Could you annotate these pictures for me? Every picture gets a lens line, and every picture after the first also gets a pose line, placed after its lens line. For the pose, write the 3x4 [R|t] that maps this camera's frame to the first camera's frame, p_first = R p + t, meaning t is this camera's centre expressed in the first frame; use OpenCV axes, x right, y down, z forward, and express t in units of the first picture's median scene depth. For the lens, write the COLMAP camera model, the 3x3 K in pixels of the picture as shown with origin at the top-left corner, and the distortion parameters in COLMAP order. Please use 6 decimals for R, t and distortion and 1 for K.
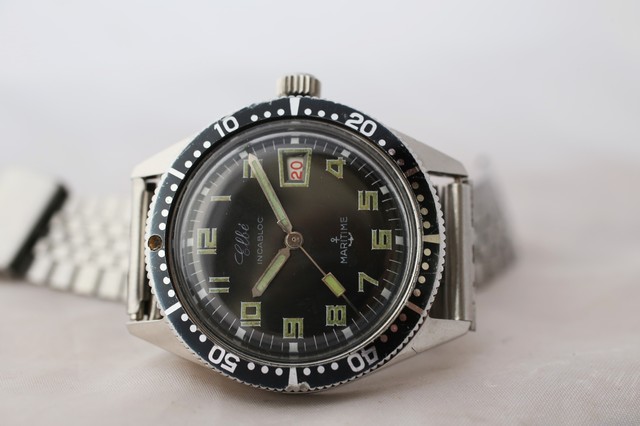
lens RADIAL K [[1248.1, 0, 320.0], [0, 1248.1, 213.0], [0, 0, 1]] dist [0.023643, 0.134836]
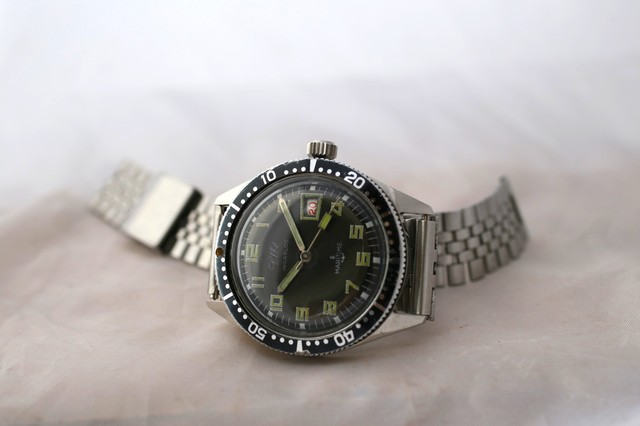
lens RADIAL K [[1248.1, 0, 320.0], [0, 1248.1, 213.0], [0, 0, 1]] dist [0.023643, 0.134836]
pose [[0.965013, 0.049263, -0.257532, 0.379774], [-0.022999, 0.994309, 0.104019, -0.186739], [0.261191, -0.094457, 0.960655, -0.440262]]
